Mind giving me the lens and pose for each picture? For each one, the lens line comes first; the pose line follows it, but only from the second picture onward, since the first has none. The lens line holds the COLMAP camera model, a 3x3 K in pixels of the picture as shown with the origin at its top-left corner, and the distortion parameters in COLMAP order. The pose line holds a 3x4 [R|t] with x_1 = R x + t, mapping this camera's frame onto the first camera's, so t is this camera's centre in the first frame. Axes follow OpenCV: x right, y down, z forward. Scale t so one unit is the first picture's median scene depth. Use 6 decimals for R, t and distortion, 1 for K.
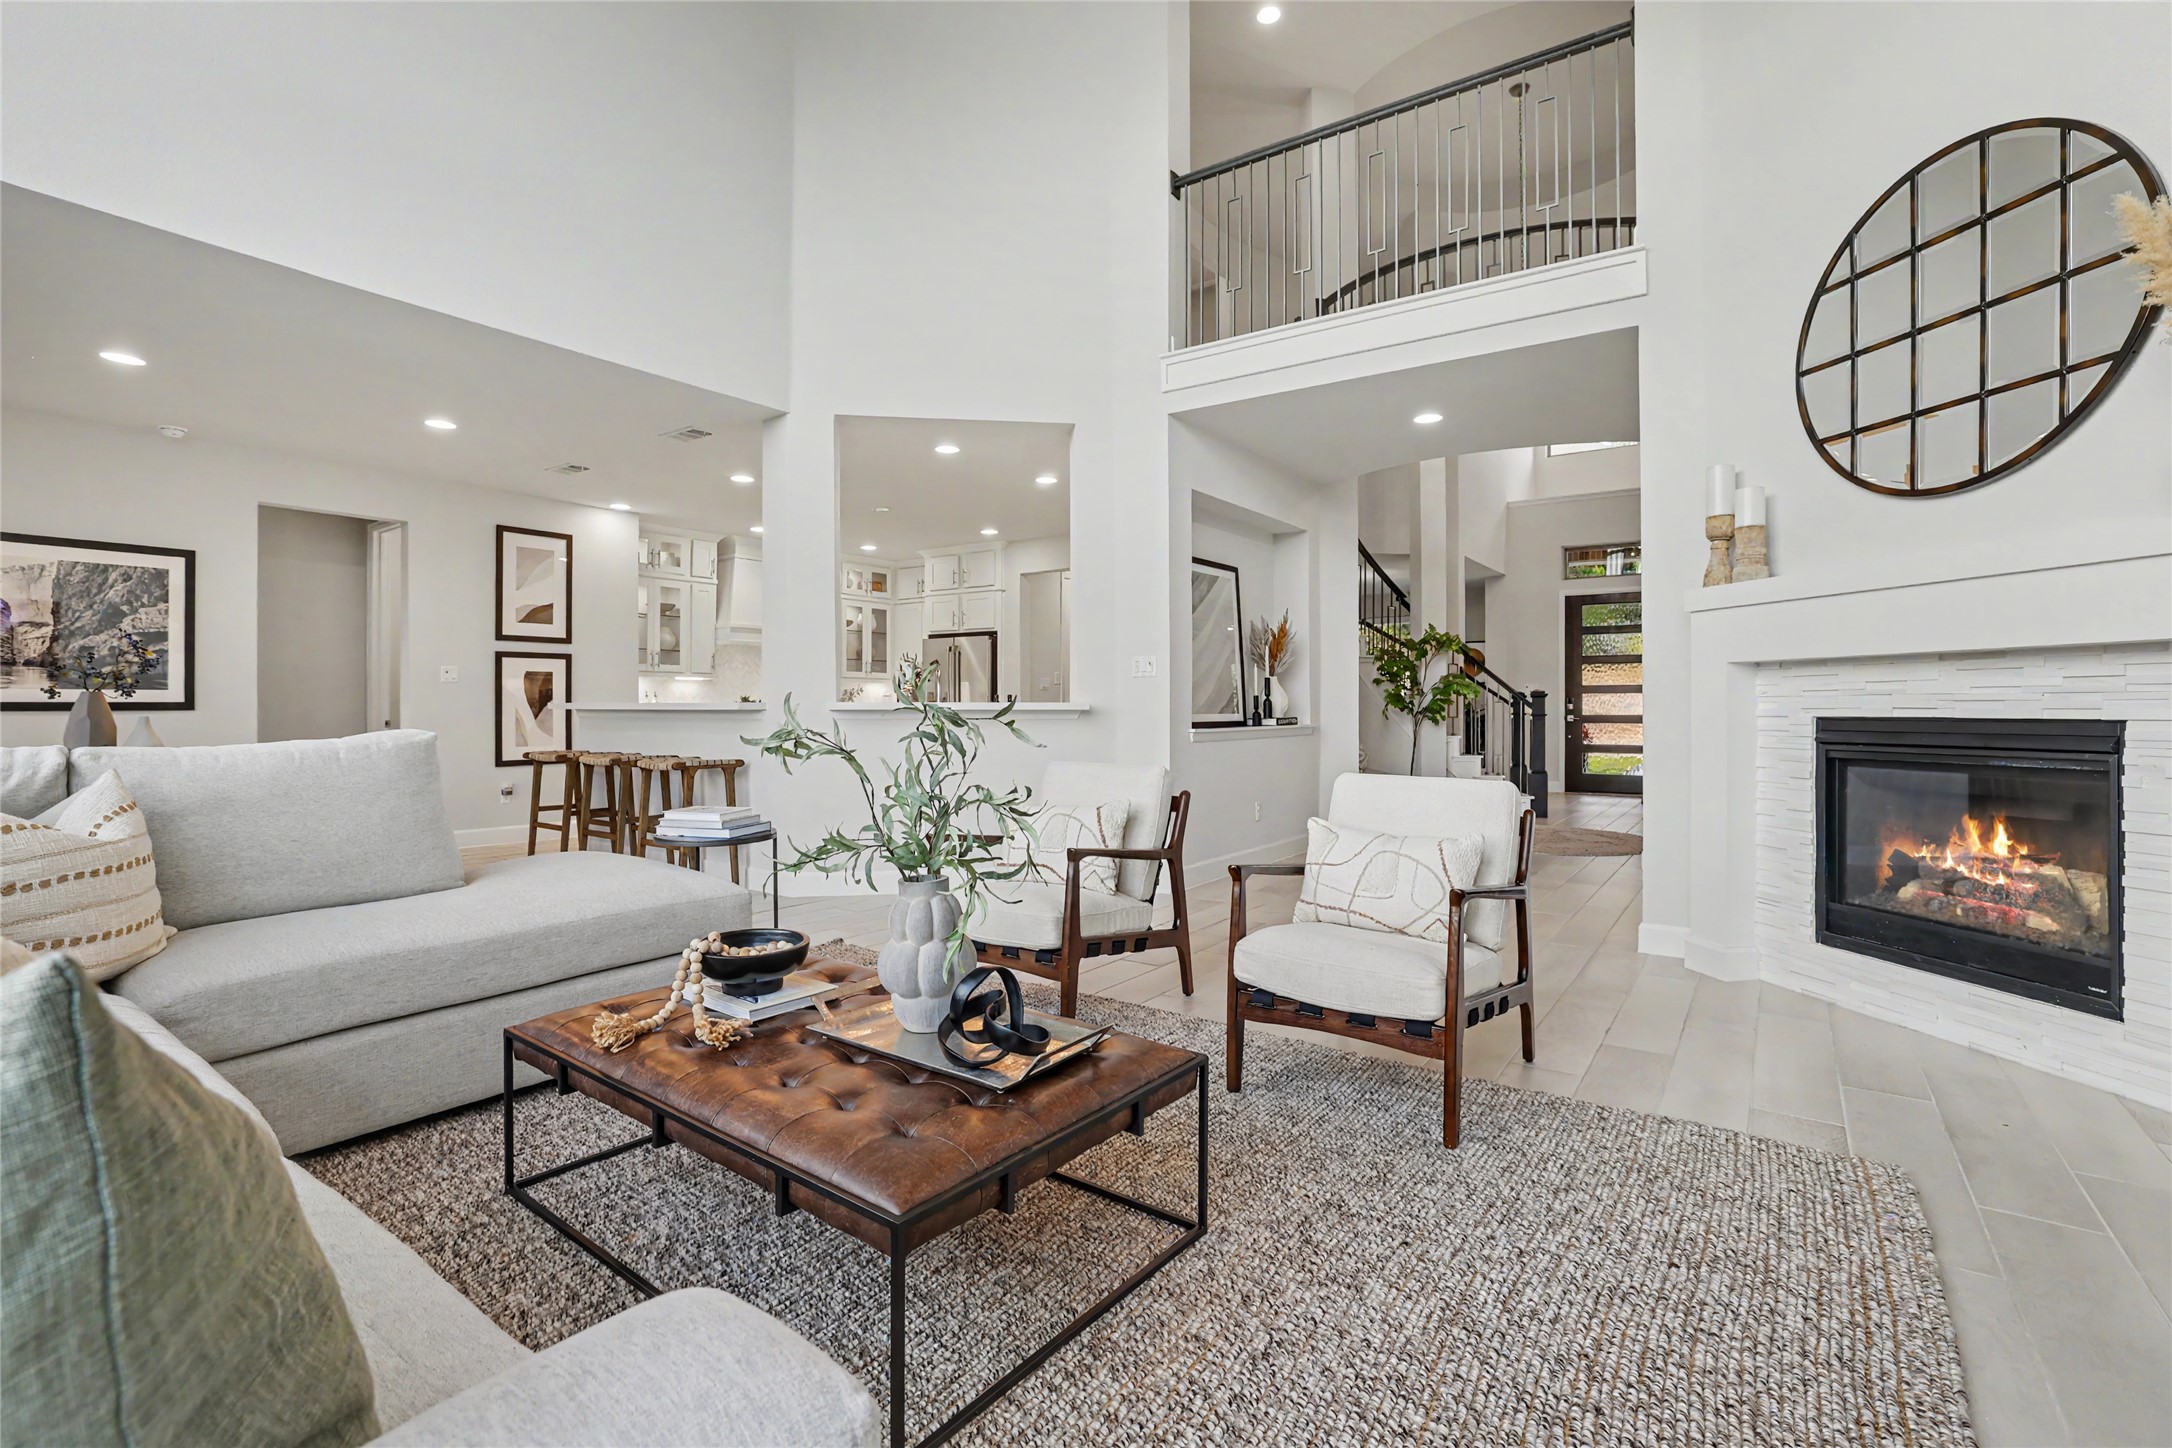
lens RADIAL K [[964.9, 0, 1070.8], [0, 964.9, 703.4], [0, 0, 1]] dist [-0.000964, -0.000090]
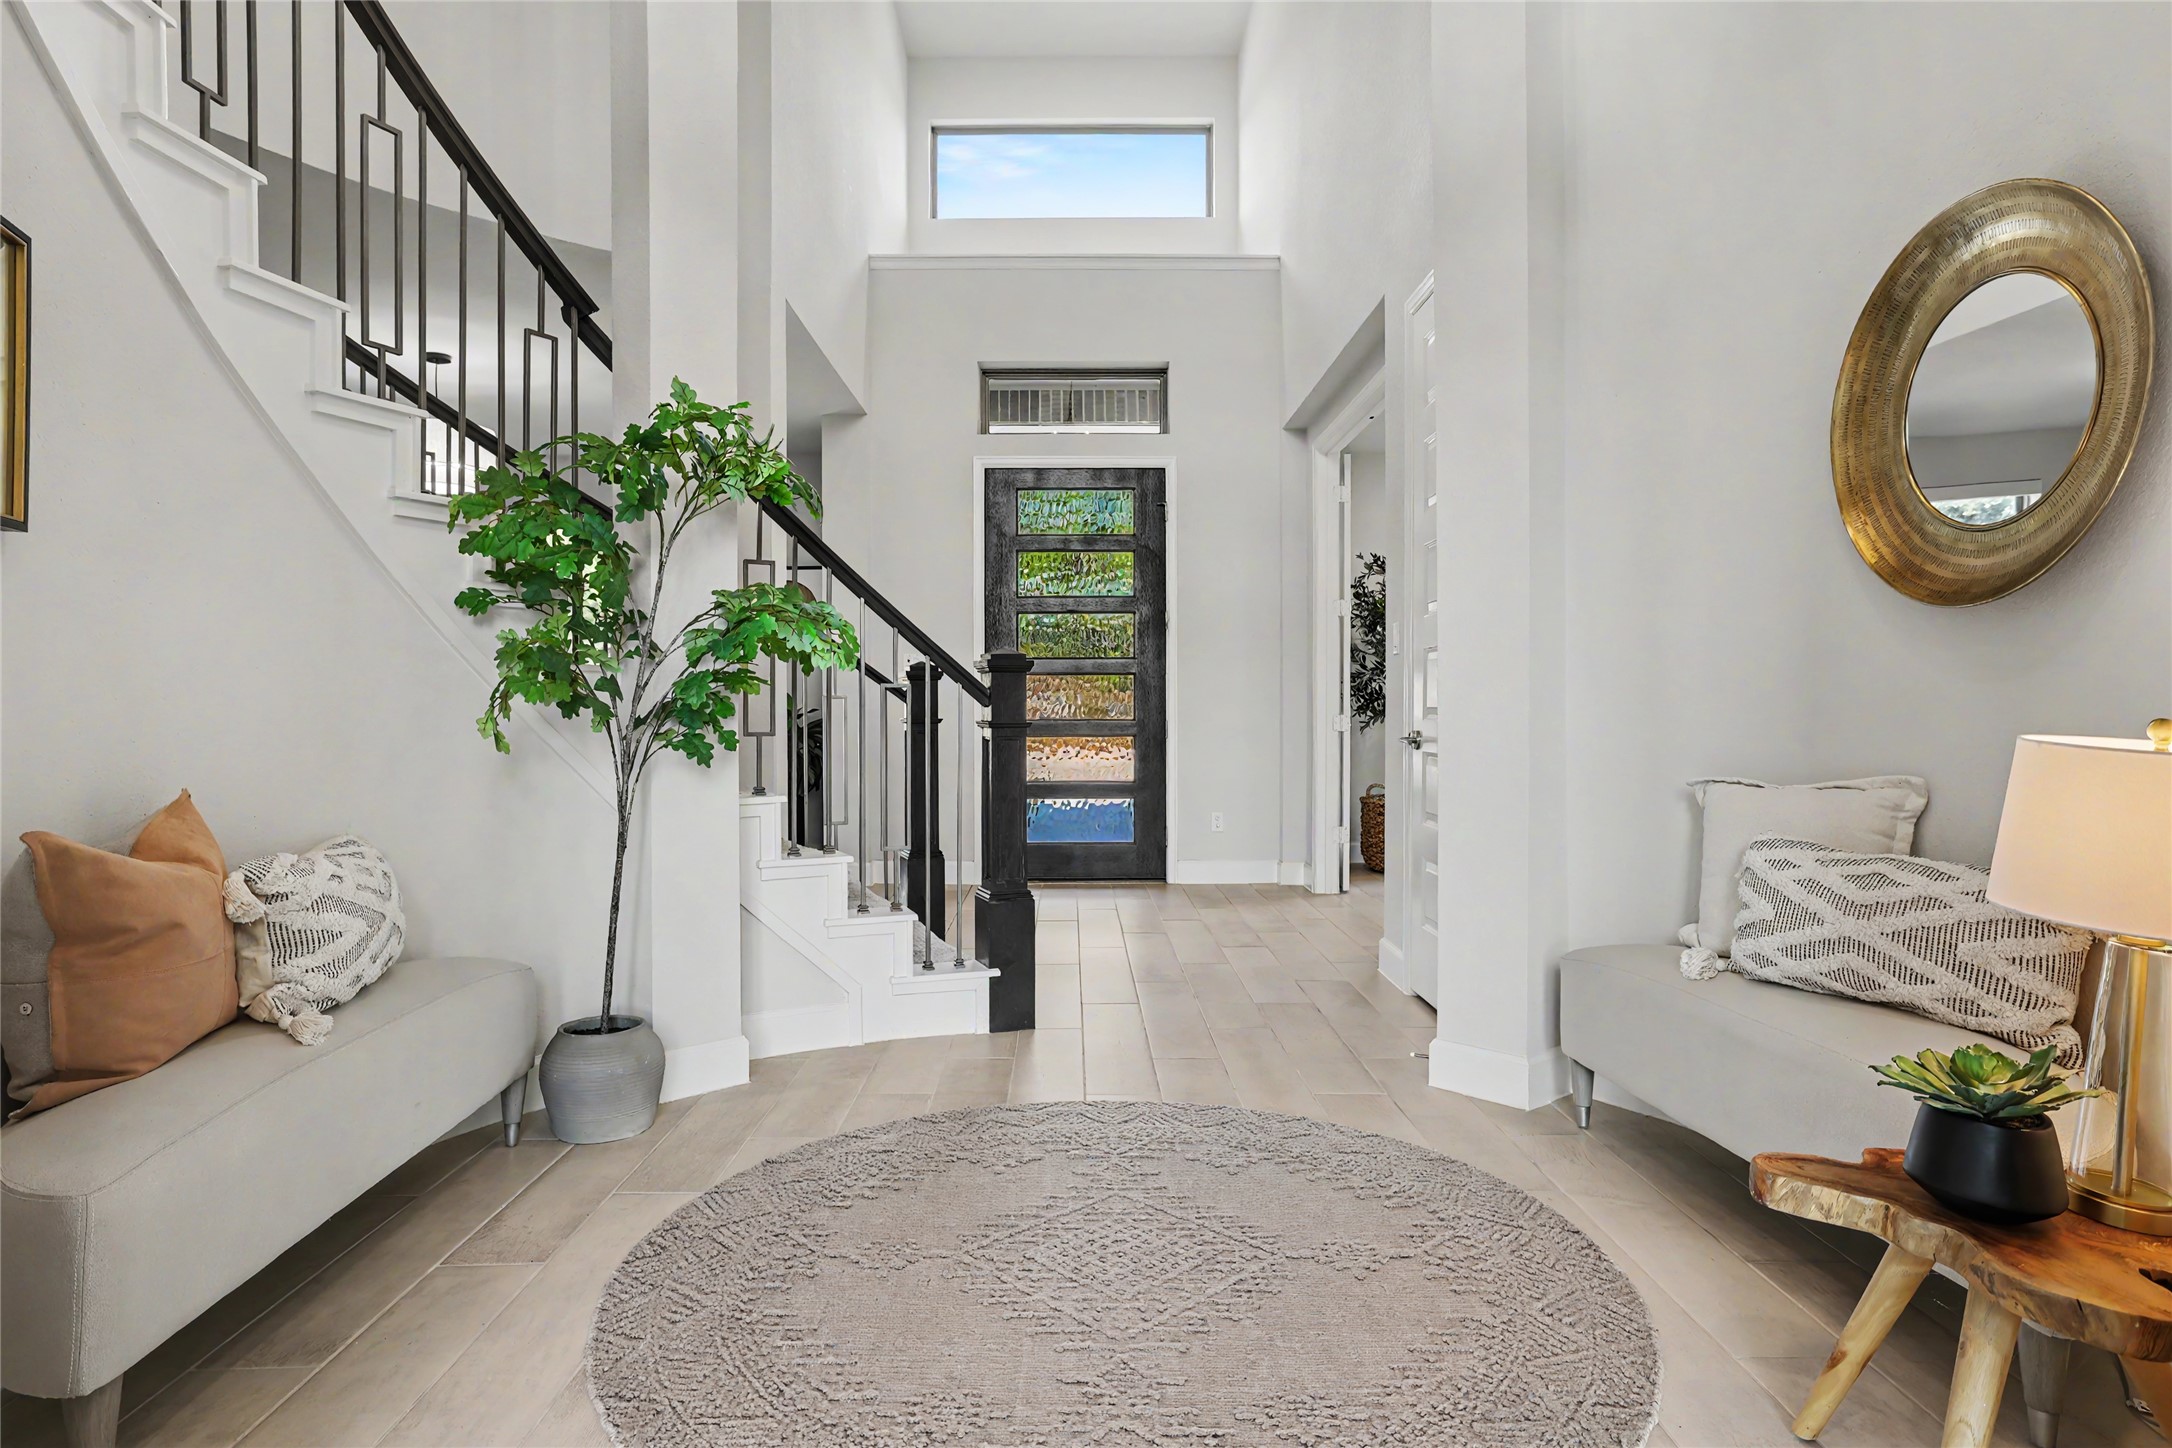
lens RADIAL K [[1246.1, 0, 1081.7], [0, 1246.1, 717.2], [0, 0, 1]] dist [-0.003845, -0.000128]
pose [[0.804778, -0.004341, 0.593560, 0.251582], [0.000066, 0.999974, 0.007225, 0.005666], [-0.593575, -0.005776, 0.804758, 0.639879]]
